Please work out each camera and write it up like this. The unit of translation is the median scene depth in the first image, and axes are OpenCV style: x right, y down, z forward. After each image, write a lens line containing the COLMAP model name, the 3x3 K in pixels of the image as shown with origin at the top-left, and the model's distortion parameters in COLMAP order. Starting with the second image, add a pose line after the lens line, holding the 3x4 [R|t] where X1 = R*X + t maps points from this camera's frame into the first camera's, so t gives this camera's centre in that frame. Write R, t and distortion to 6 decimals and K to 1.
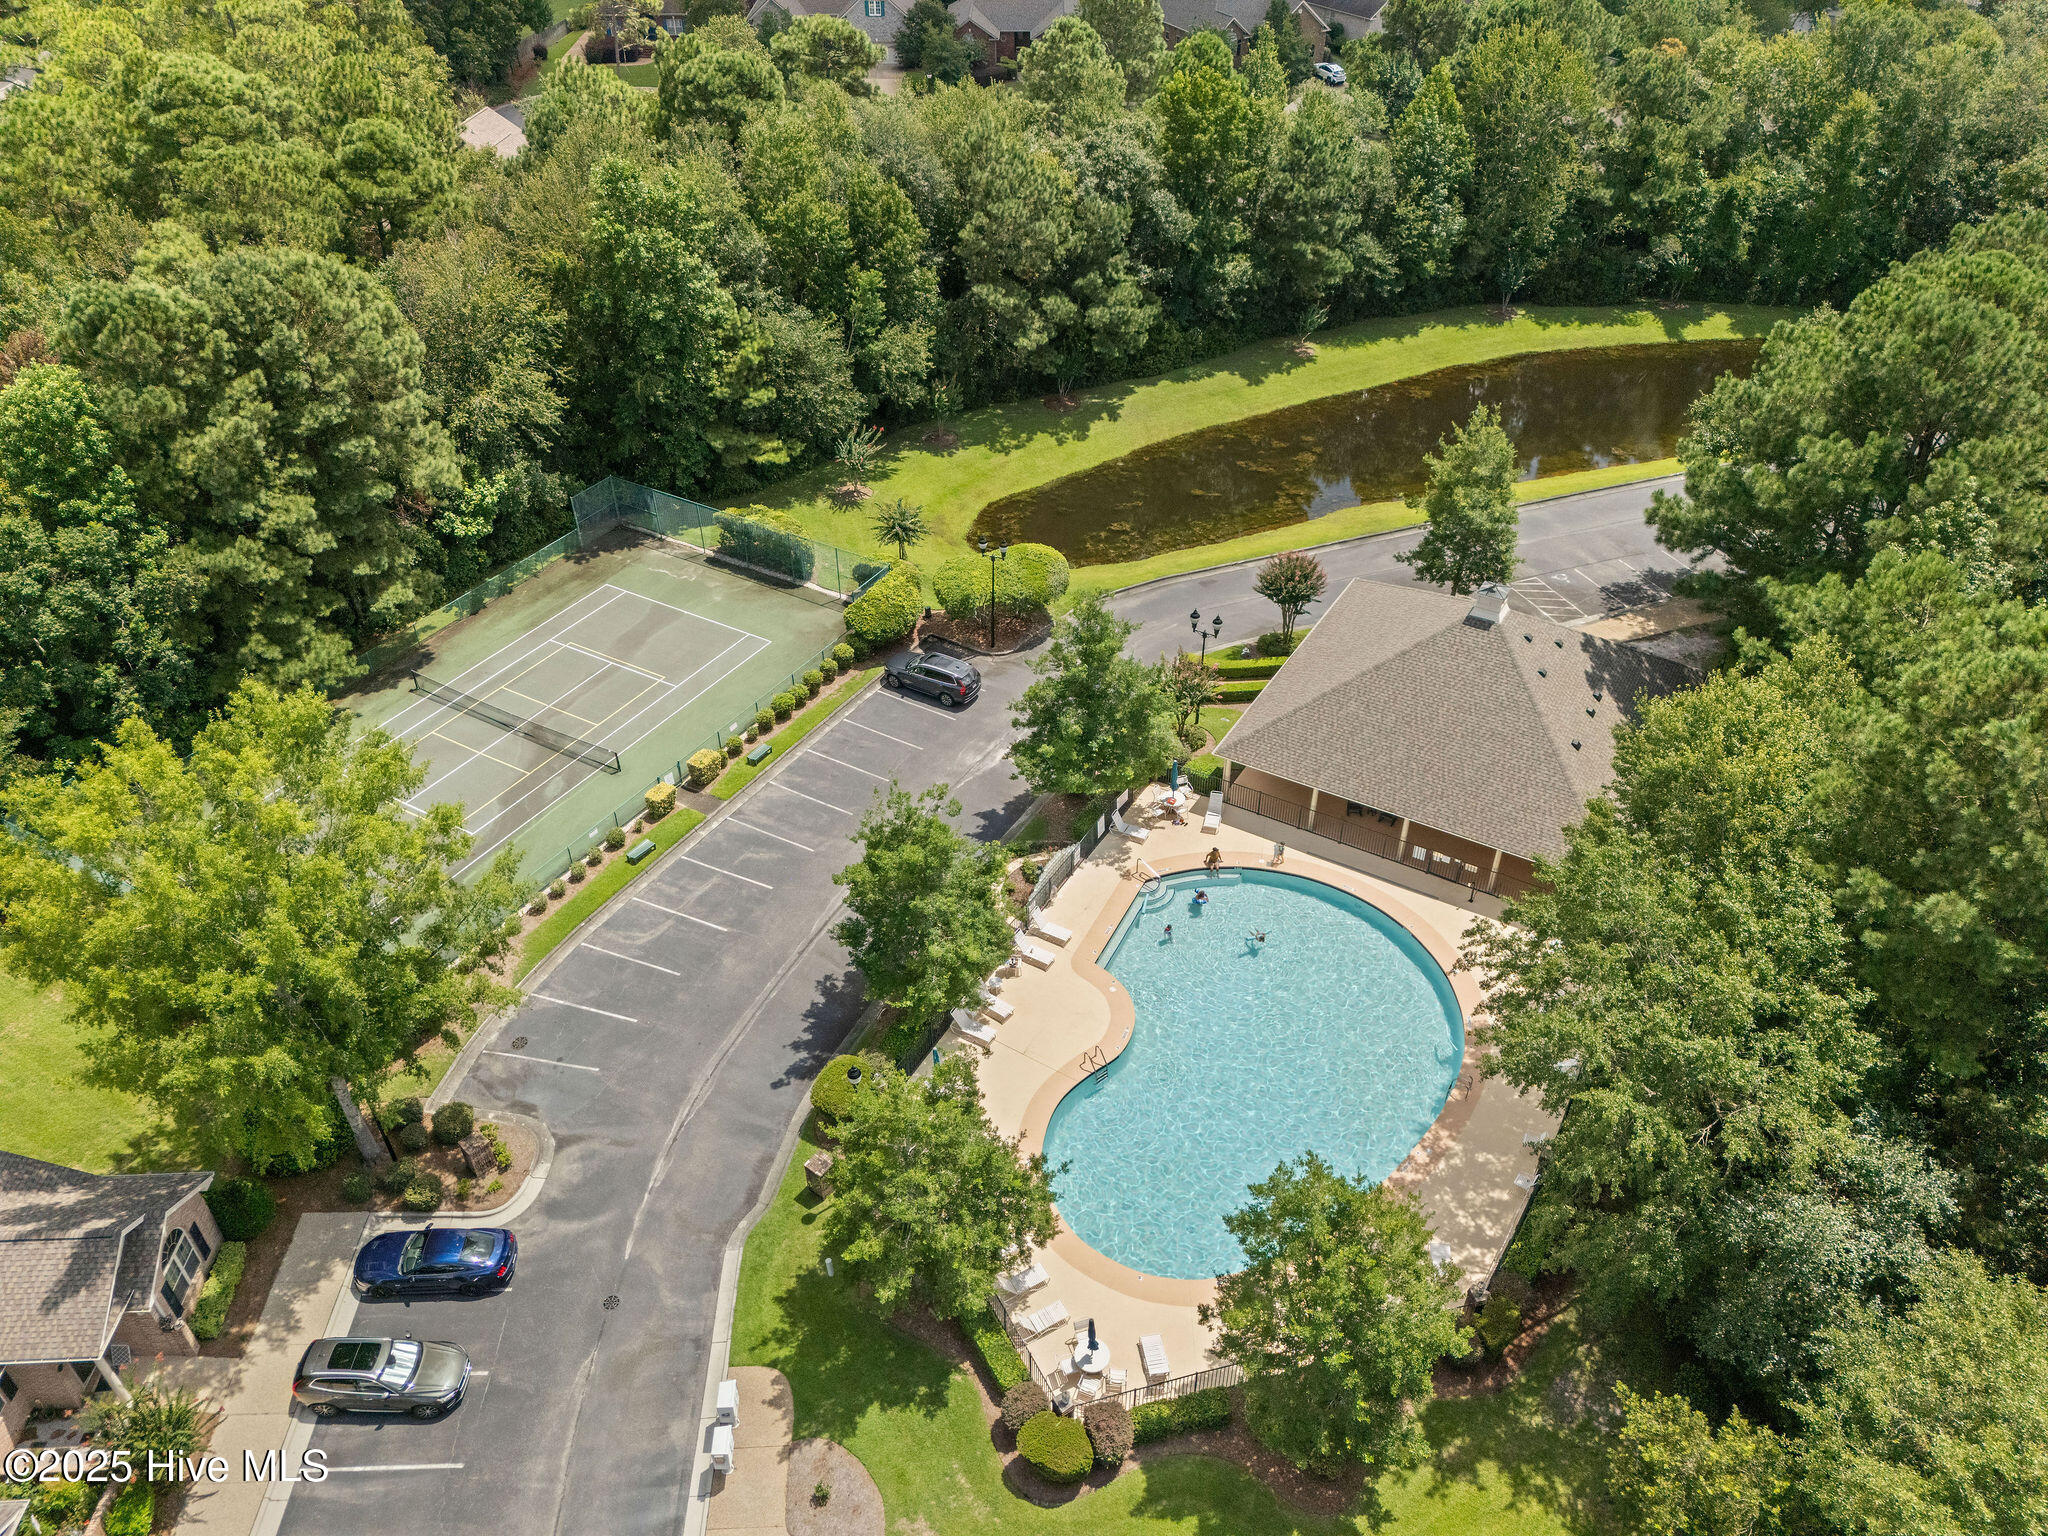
lens RADIAL K [[1476.2, 0, 1024.0], [0, 1476.2, 768.0], [0, 0, 1]] dist [0.078868, -0.068281]
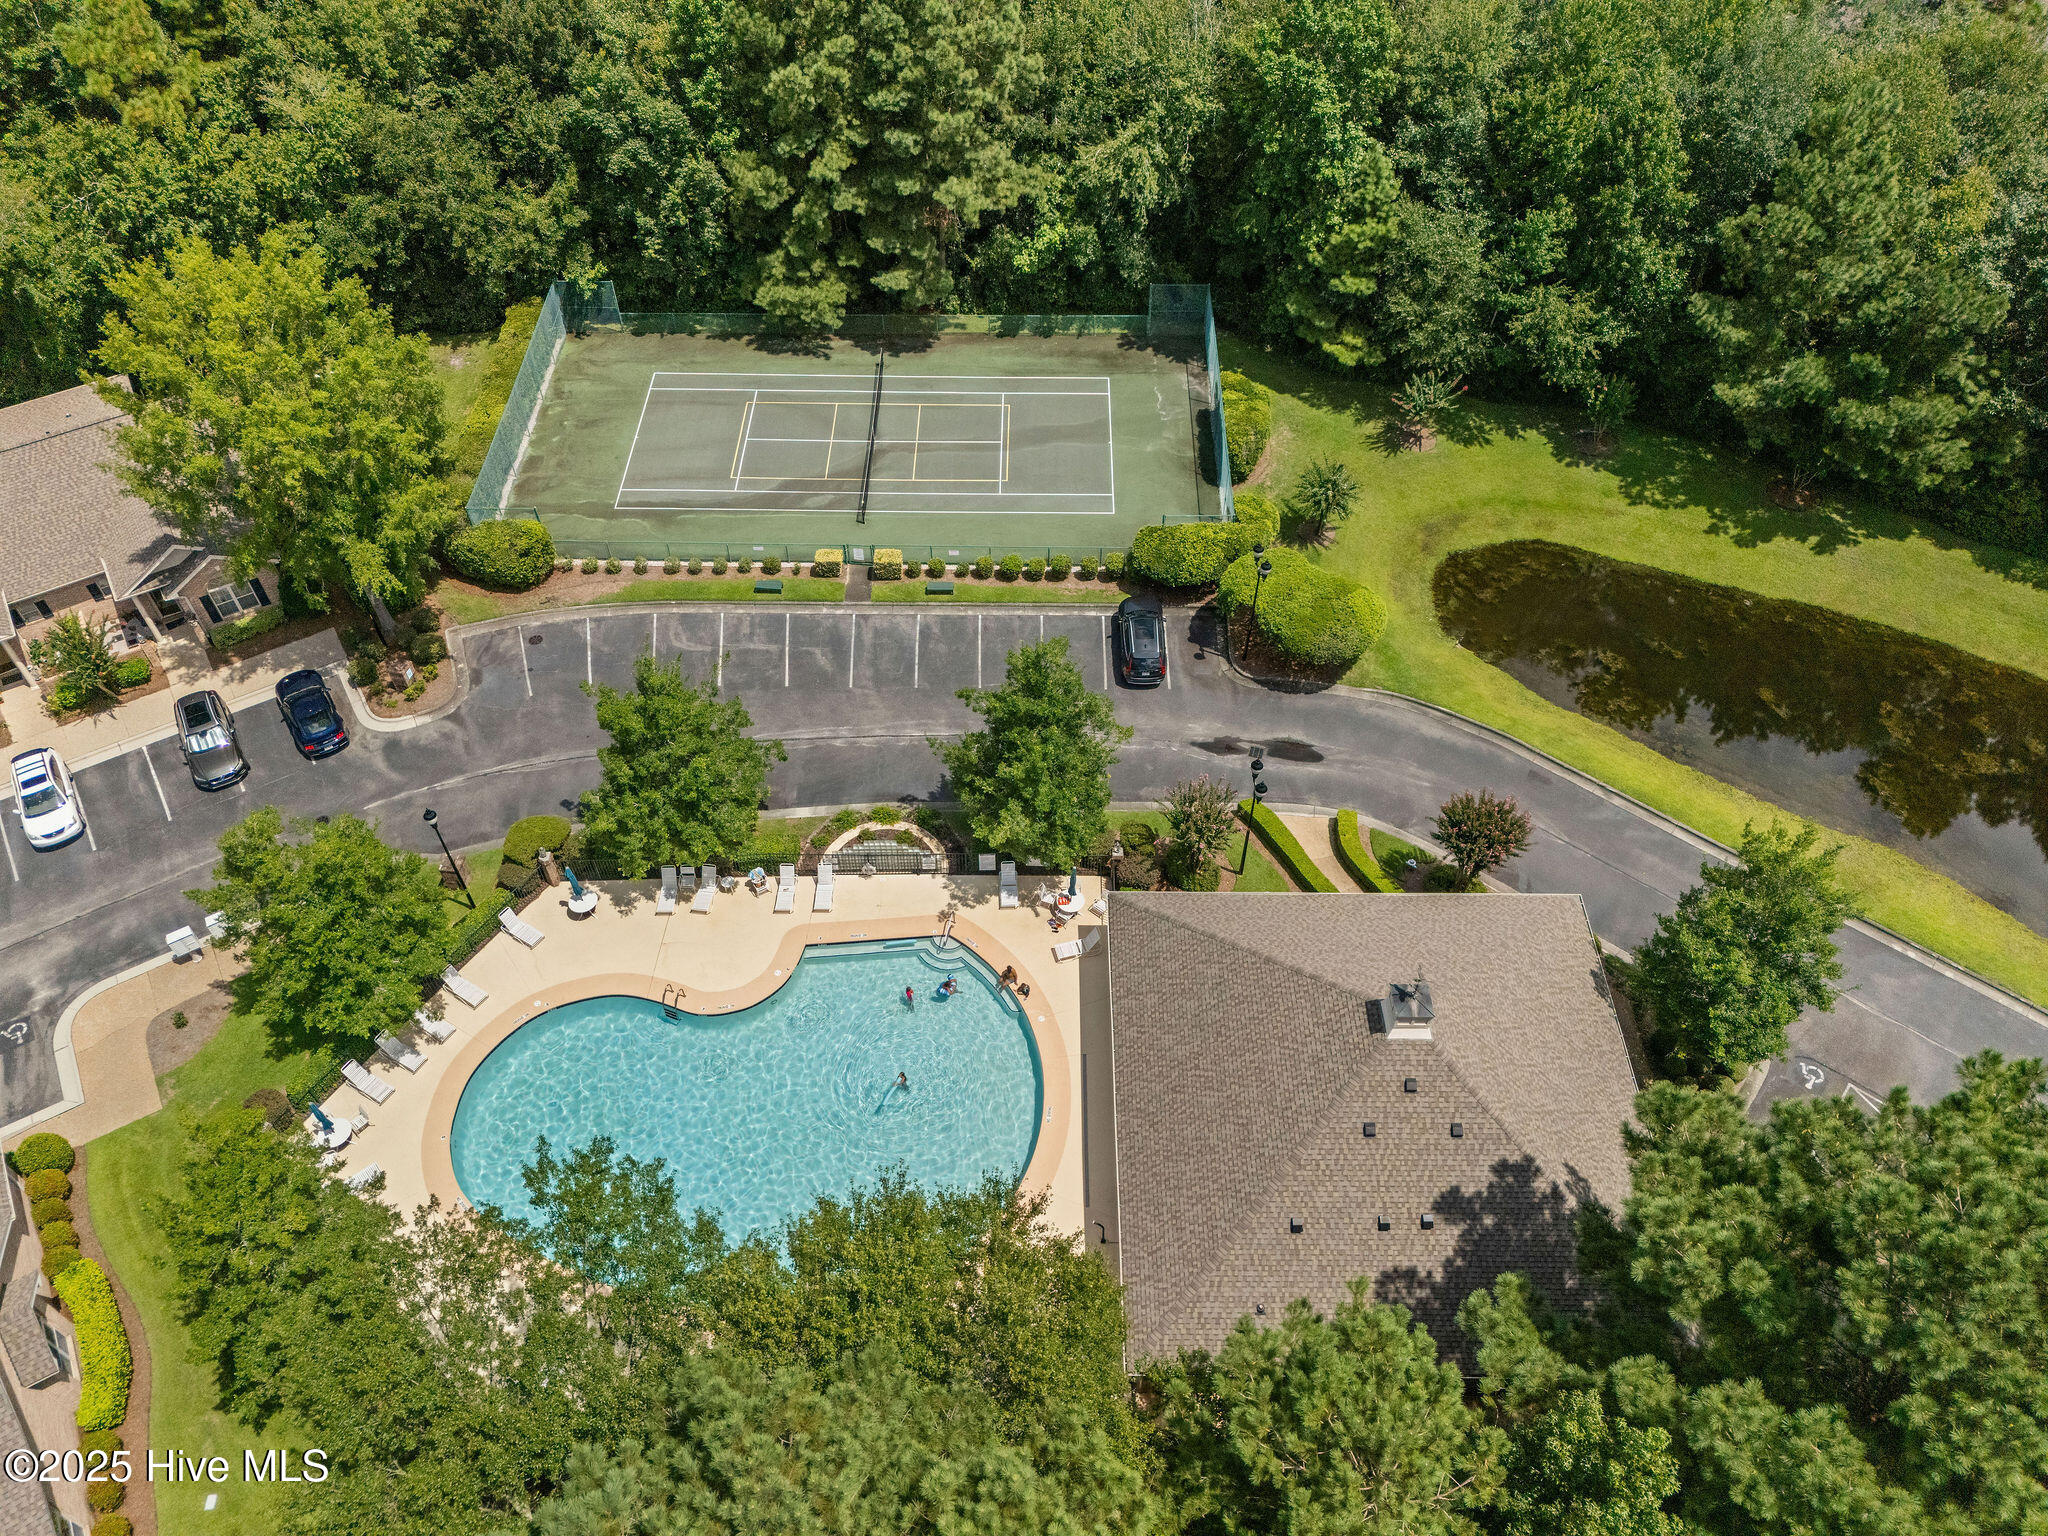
lens RADIAL K [[1476.2, 0, 1024.0], [0, 1476.2, 768.0], [0, 0, 1]] dist [0.078868, -0.068281]
pose [[0.512154, 0.657705, -0.552378, 0.450482], [-0.534288, 0.747513, 0.394666, -0.320379], [0.672484, 0.092999, 0.734246, 0.290400]]
